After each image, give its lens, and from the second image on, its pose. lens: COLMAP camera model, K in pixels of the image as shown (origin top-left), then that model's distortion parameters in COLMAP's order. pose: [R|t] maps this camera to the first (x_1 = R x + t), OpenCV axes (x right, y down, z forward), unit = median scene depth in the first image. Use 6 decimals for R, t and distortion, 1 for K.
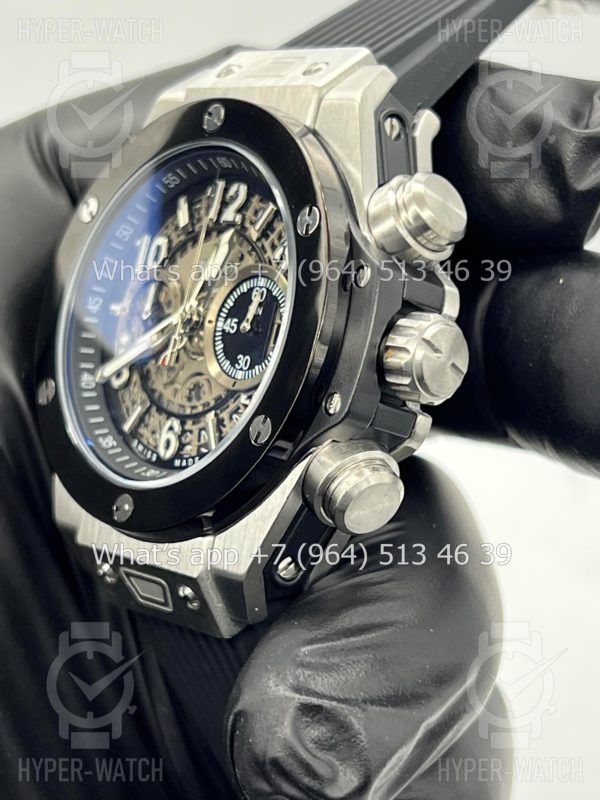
lens RADIAL K [[1870.3, 0, 300.0], [0, 1870.3, 400.0], [0, 0, 1]] dist [0.261850, 0.008270]
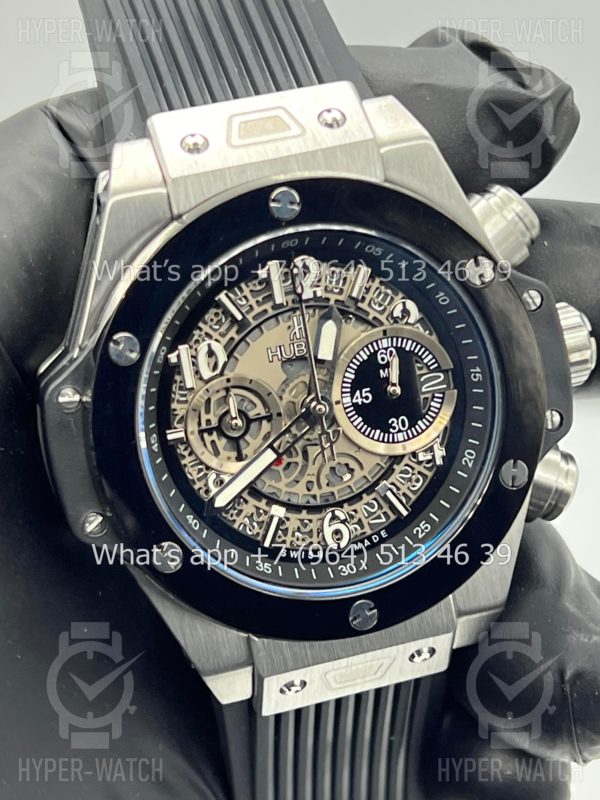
lens RADIAL K [[1870.3, 0, 300.0], [0, 1870.3, 400.0], [0, 0, 1]] dist [0.261850, 0.008270]
pose [[0.441935, -0.445099, 0.778833, -0.809424], [0.230558, 0.895411, 0.380896, -0.415930], [-0.866912, 0.011235, 0.498335, 0.540406]]
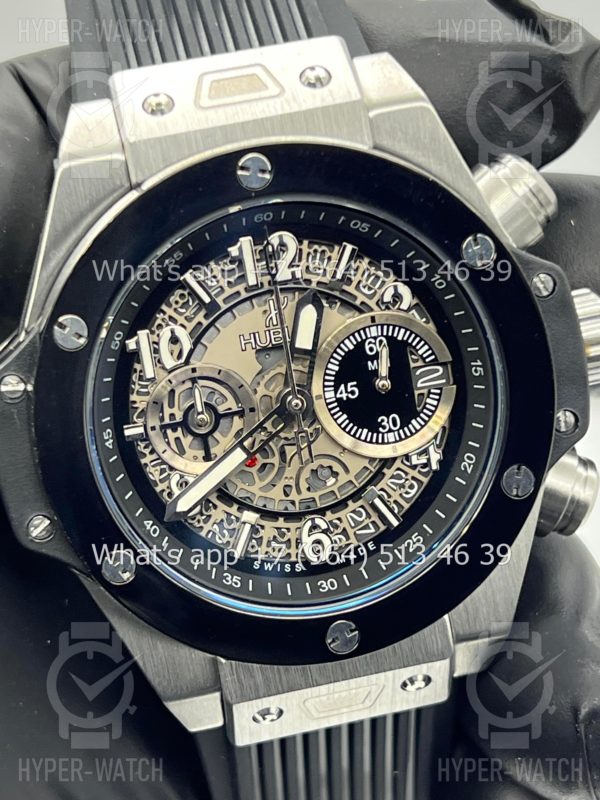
lens RADIAL K [[1870.3, 0, 300.0], [0, 1870.3, 400.0], [0, 0, 1]] dist [0.261850, 0.008270]
pose [[0.514580, -0.436208, 0.738194, -0.688309], [0.247645, 0.899844, 0.359101, -0.351917], [-0.820902, -0.001976, 0.571066, 0.521193]]
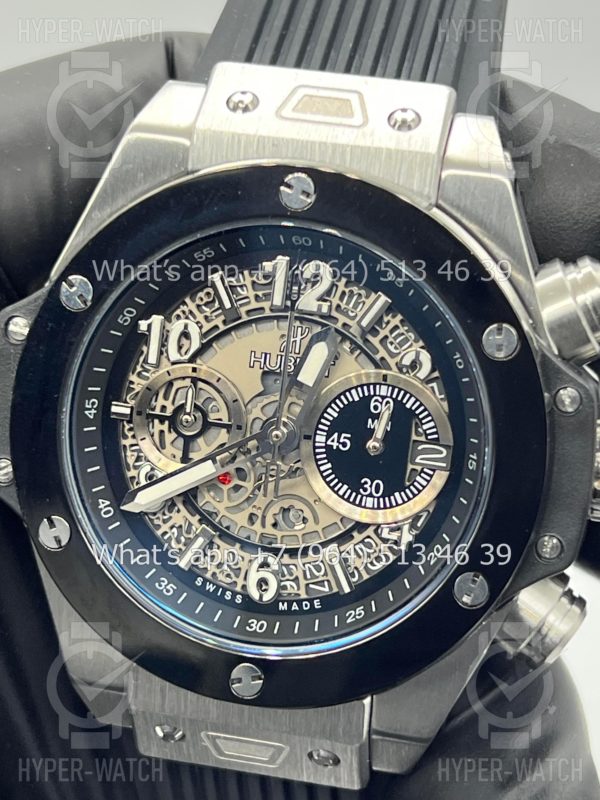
lens RADIAL K [[1870.3, 0, 300.0], [0, 1870.3, 400.0], [0, 0, 1]] dist [0.261850, 0.008270]
pose [[0.802674, -0.204251, 0.560354, -0.511695], [0.035547, 0.954245, 0.296906, -0.303813], [-0.595358, -0.218400, 0.773208, 0.370479]]
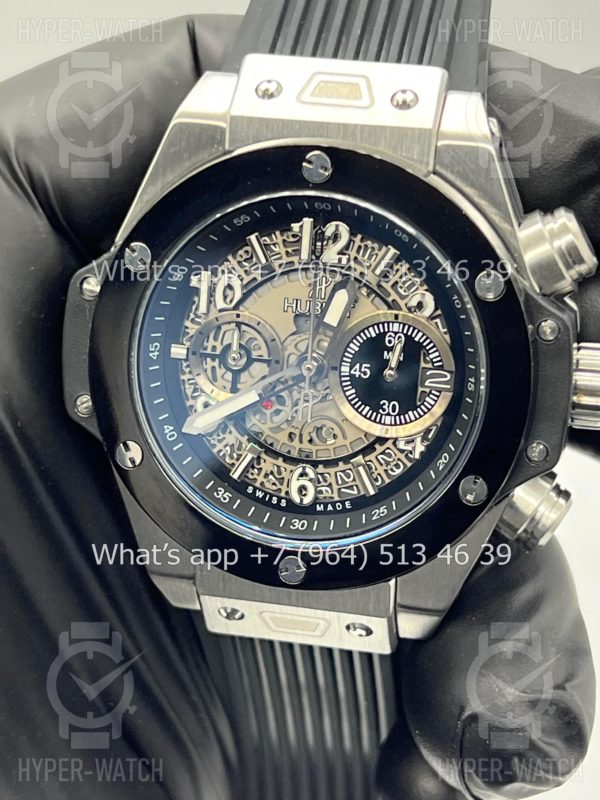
lens RADIAL K [[1870.3, 0, 300.0], [0, 1870.3, 400.0], [0, 0, 1]] dist [0.261850, 0.008270]
pose [[0.809037, -0.275915, 0.518969, -0.585266], [0.083735, 0.928067, 0.362878, -0.389824], [-0.581762, -0.250126, 0.773944, 0.239886]]
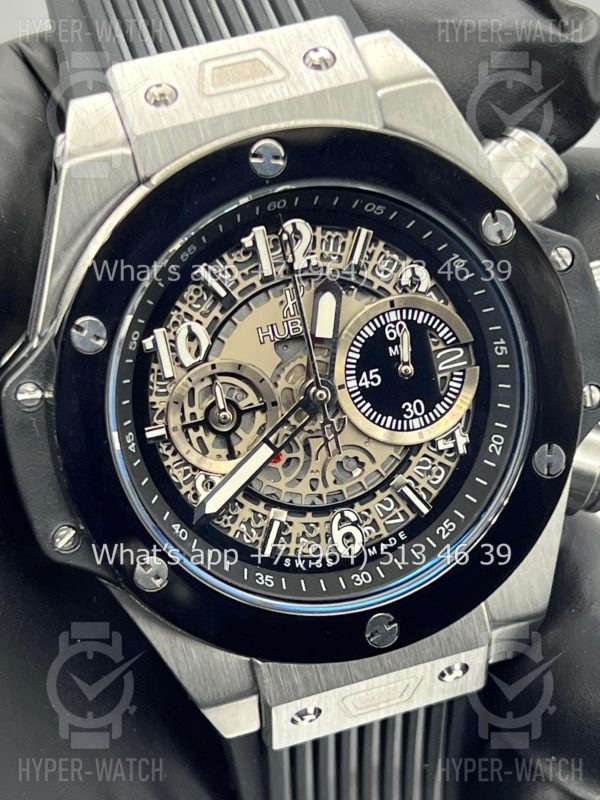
lens RADIAL K [[1870.3, 0, 300.0], [0, 1870.3, 400.0], [0, 0, 1]] dist [0.261850, 0.008270]
pose [[0.443678, -0.464396, 0.766476, -0.702633], [0.281317, 0.884205, 0.372884, -0.354976], [-0.850888, 0.050183, 0.522945, 0.582601]]
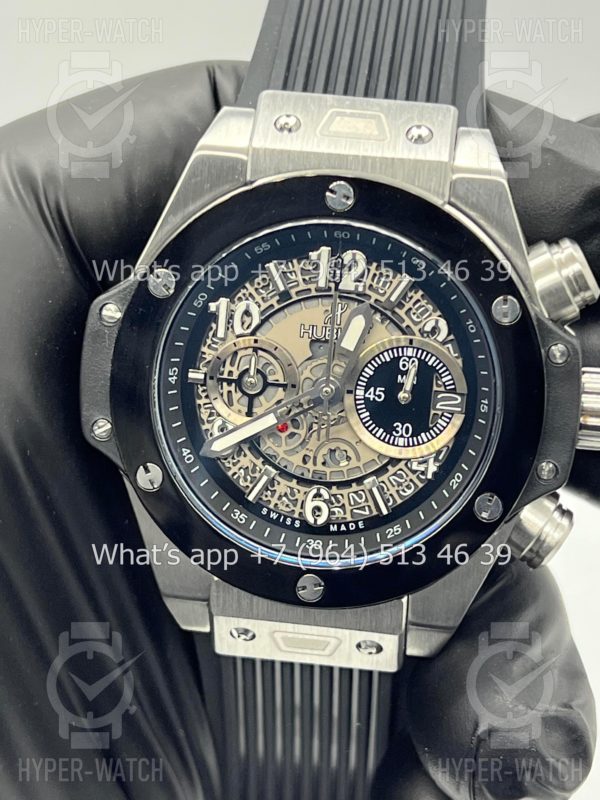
lens RADIAL K [[1870.3, 0, 300.0], [0, 1870.3, 400.0], [0, 0, 1]] dist [0.261850, 0.008270]
pose [[0.749214, -0.251530, 0.612708, -0.702354], [0.049925, 0.943897, 0.326443, -0.376058], [-0.660443, -0.213986, 0.719739, 0.279696]]
